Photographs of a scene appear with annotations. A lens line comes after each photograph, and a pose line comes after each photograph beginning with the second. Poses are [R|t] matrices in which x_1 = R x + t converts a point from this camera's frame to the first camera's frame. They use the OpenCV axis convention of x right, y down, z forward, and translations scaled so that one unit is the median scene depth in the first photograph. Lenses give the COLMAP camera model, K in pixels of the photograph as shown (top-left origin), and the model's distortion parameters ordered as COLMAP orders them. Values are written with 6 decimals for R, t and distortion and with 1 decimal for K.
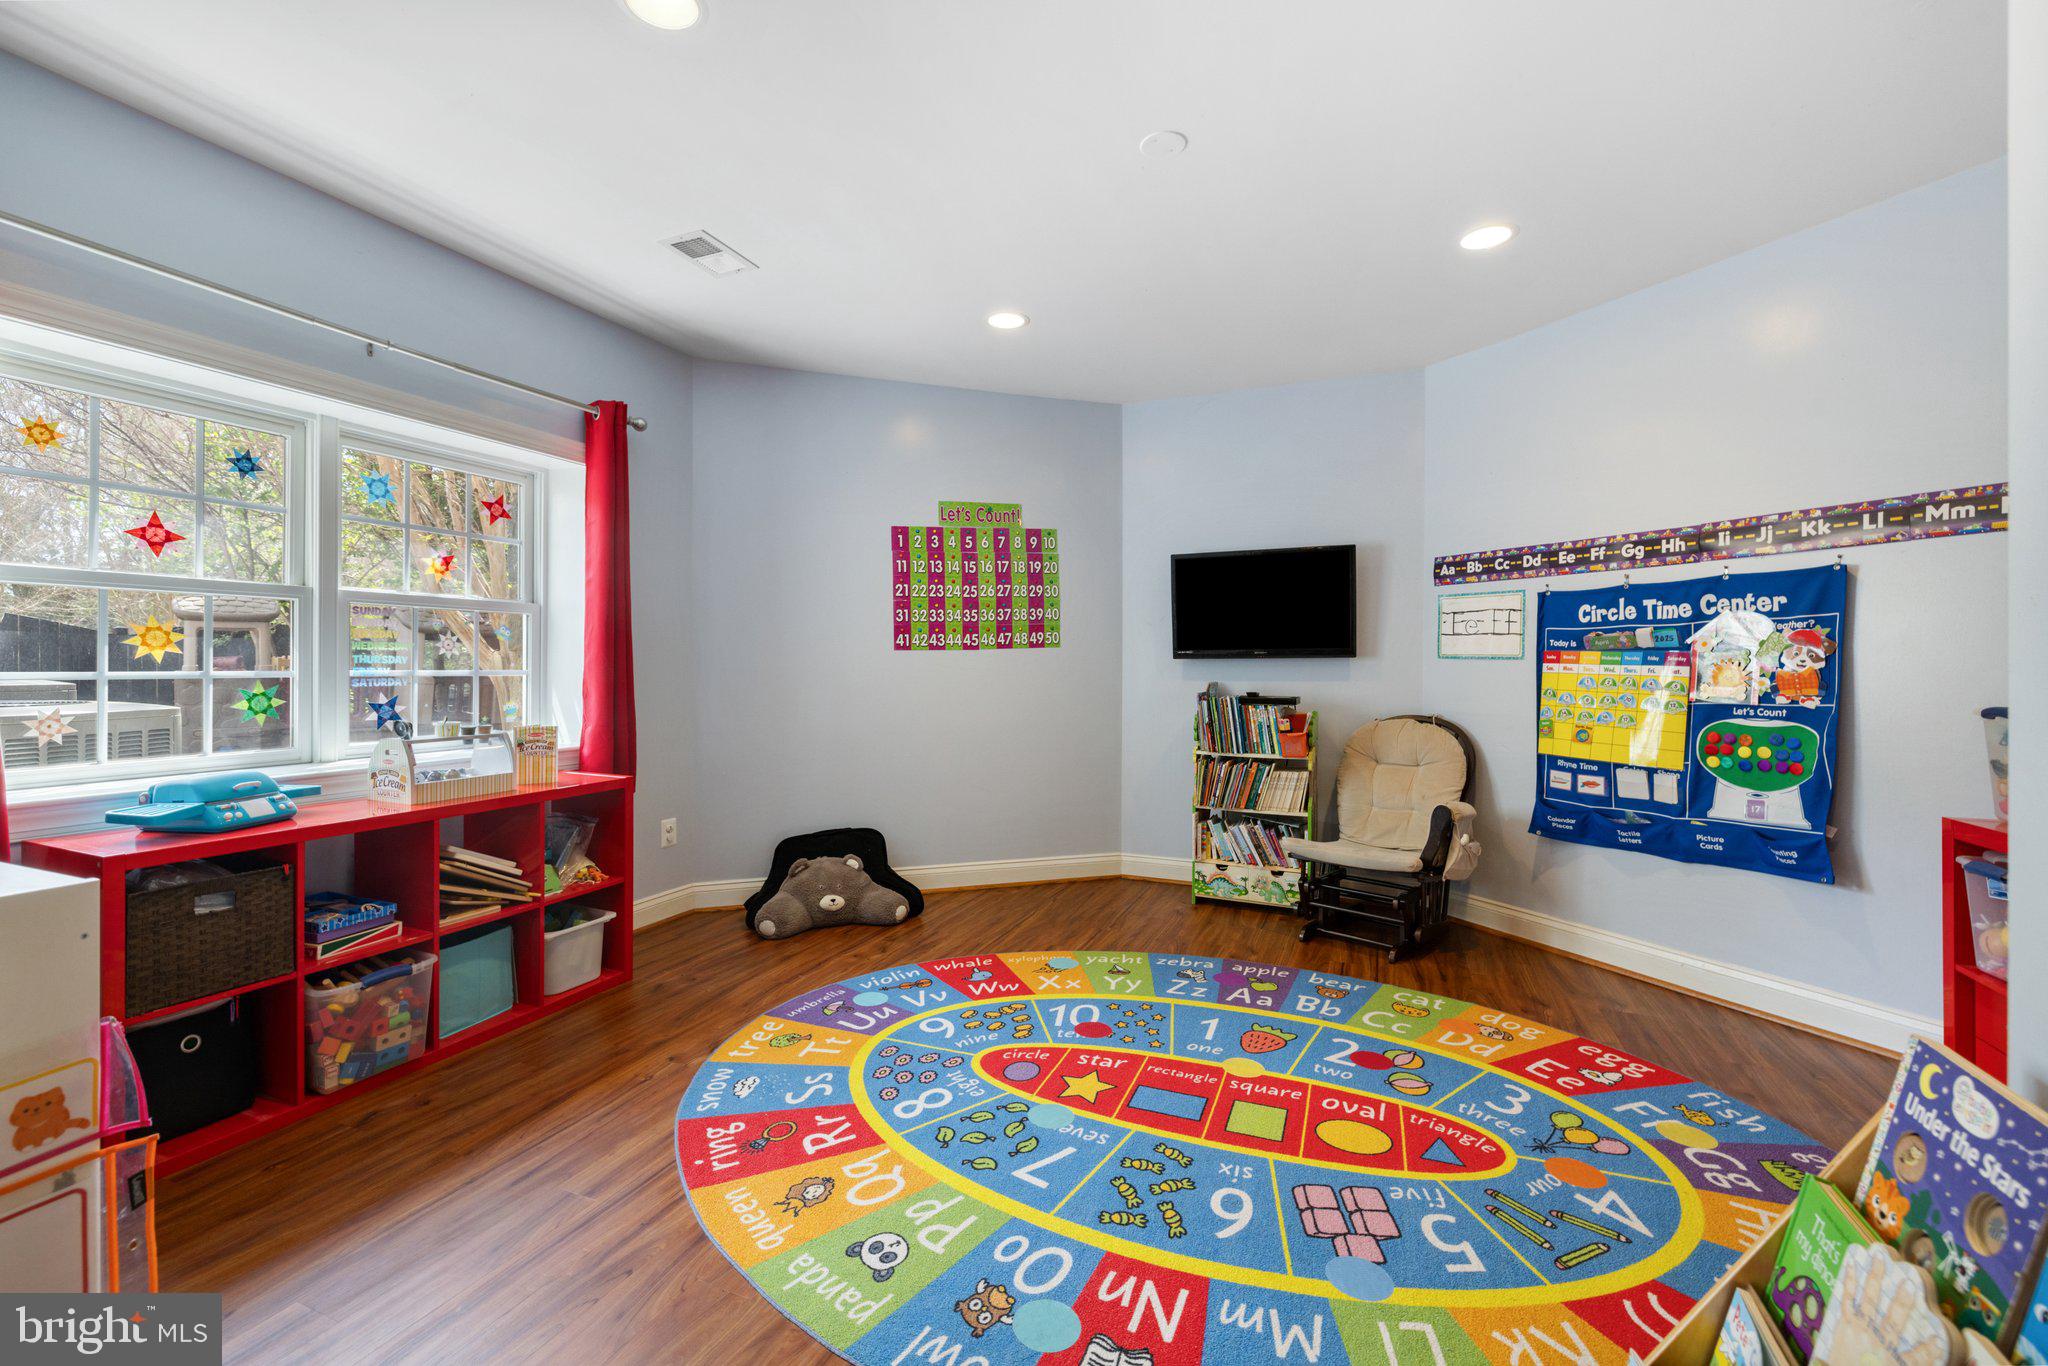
lens RADIAL K [[874.0, 0, 1018.9], [0, 874.0, 672.7], [0, 0, 1]] dist [0.000380, 0.000189]
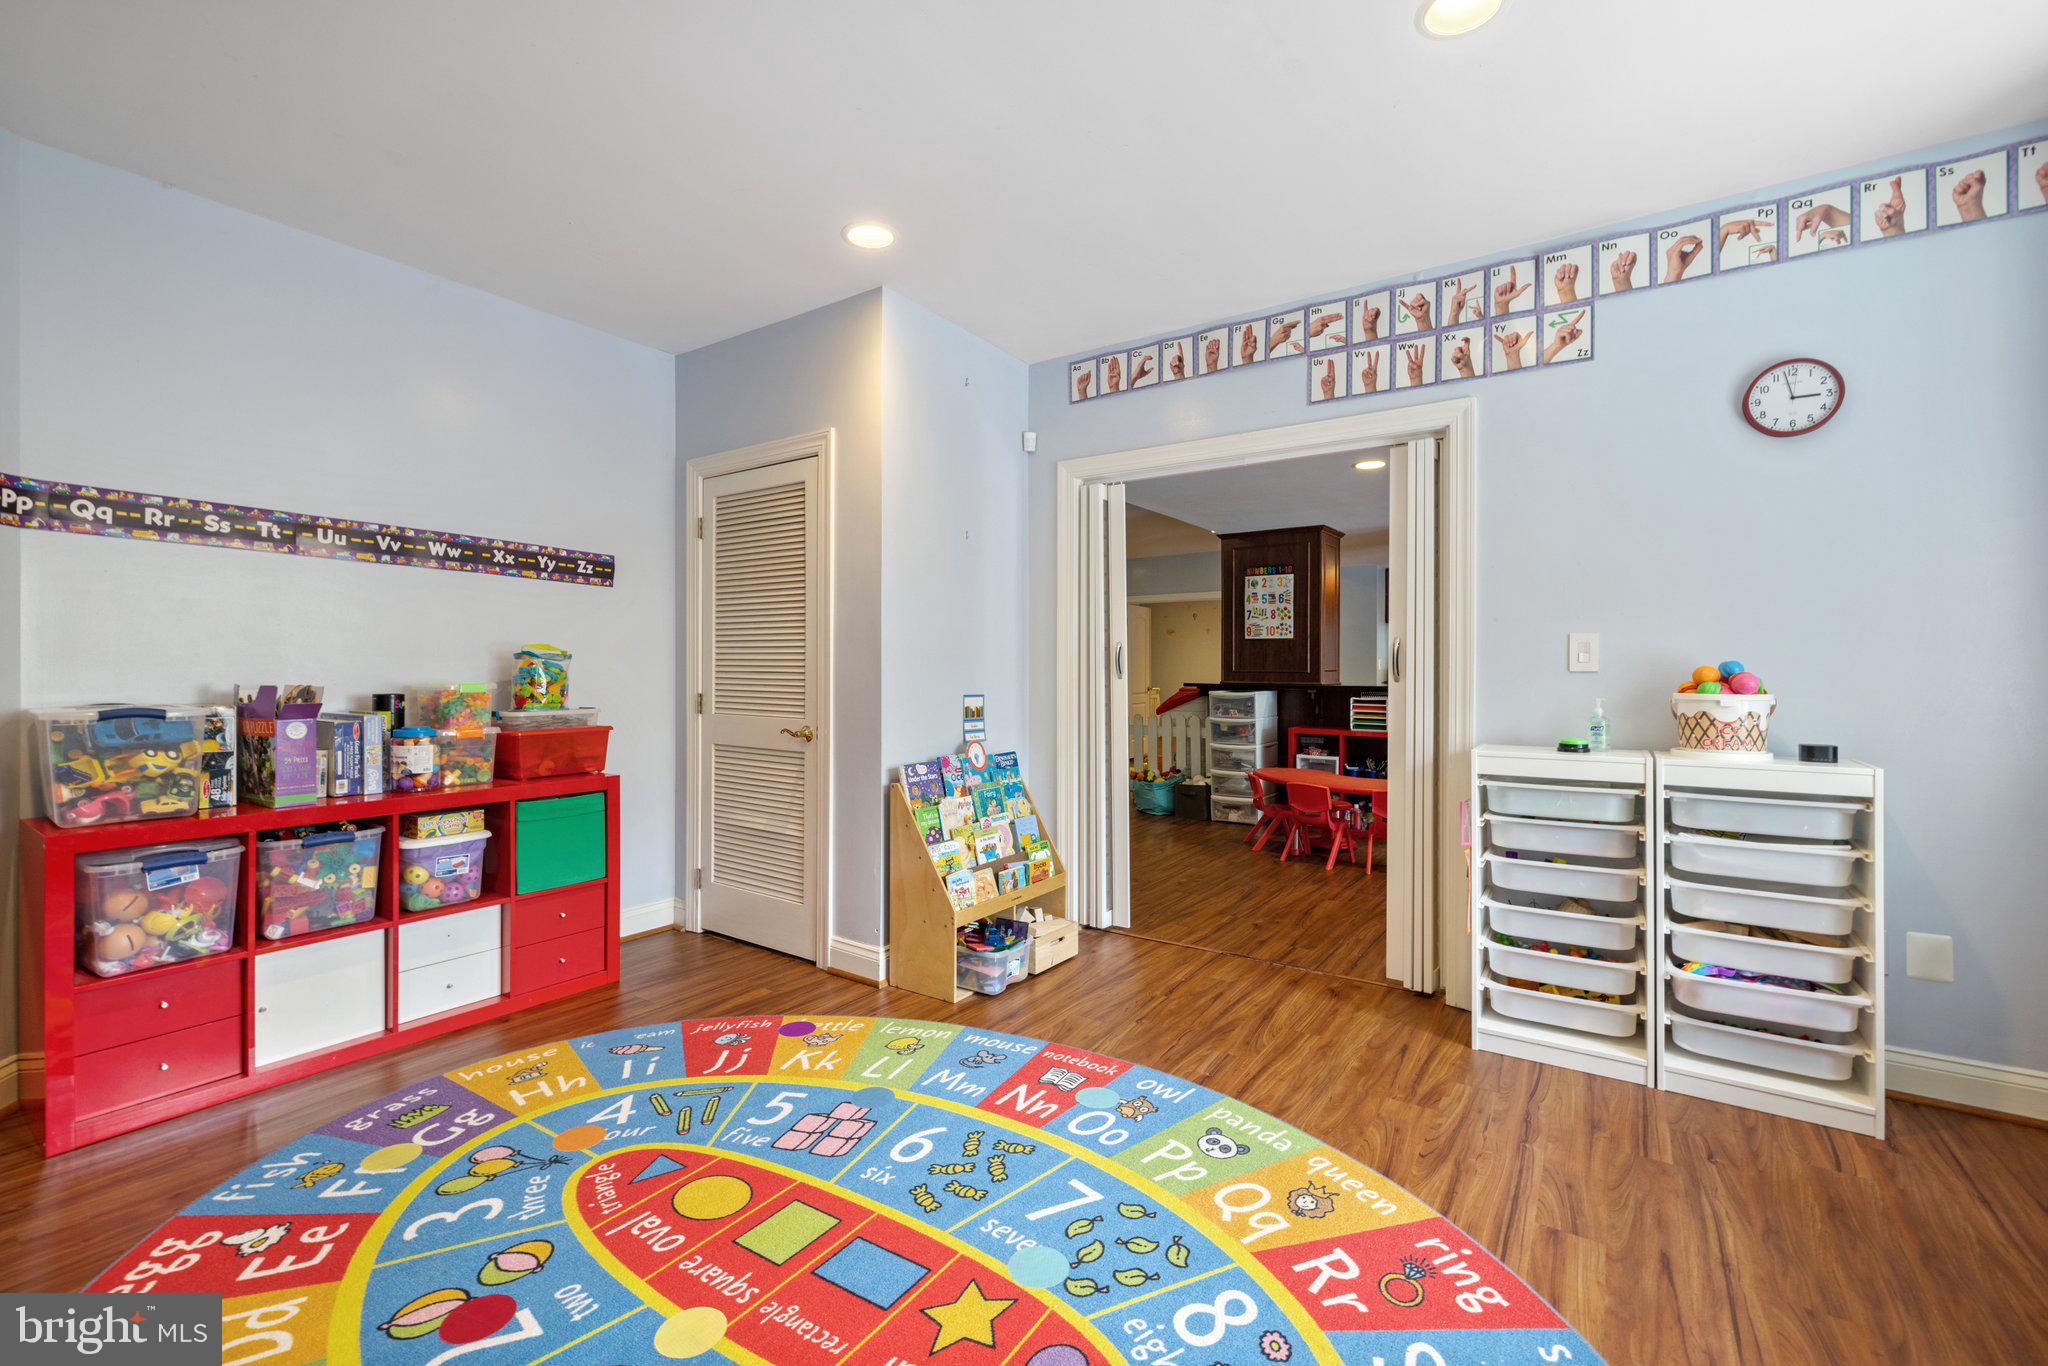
lens RADIAL K [[874.0, 0, 1010.4], [0, 874.0, 671.0], [0, 0, 1]] dist [0.000380, 0.000189]
pose [[-0.977053, -0.005808, 0.212915, -0.106247], [-0.003528, 0.999932, 0.011089, -0.018140], [-0.212965, 0.010083, -0.977008, 1.894163]]
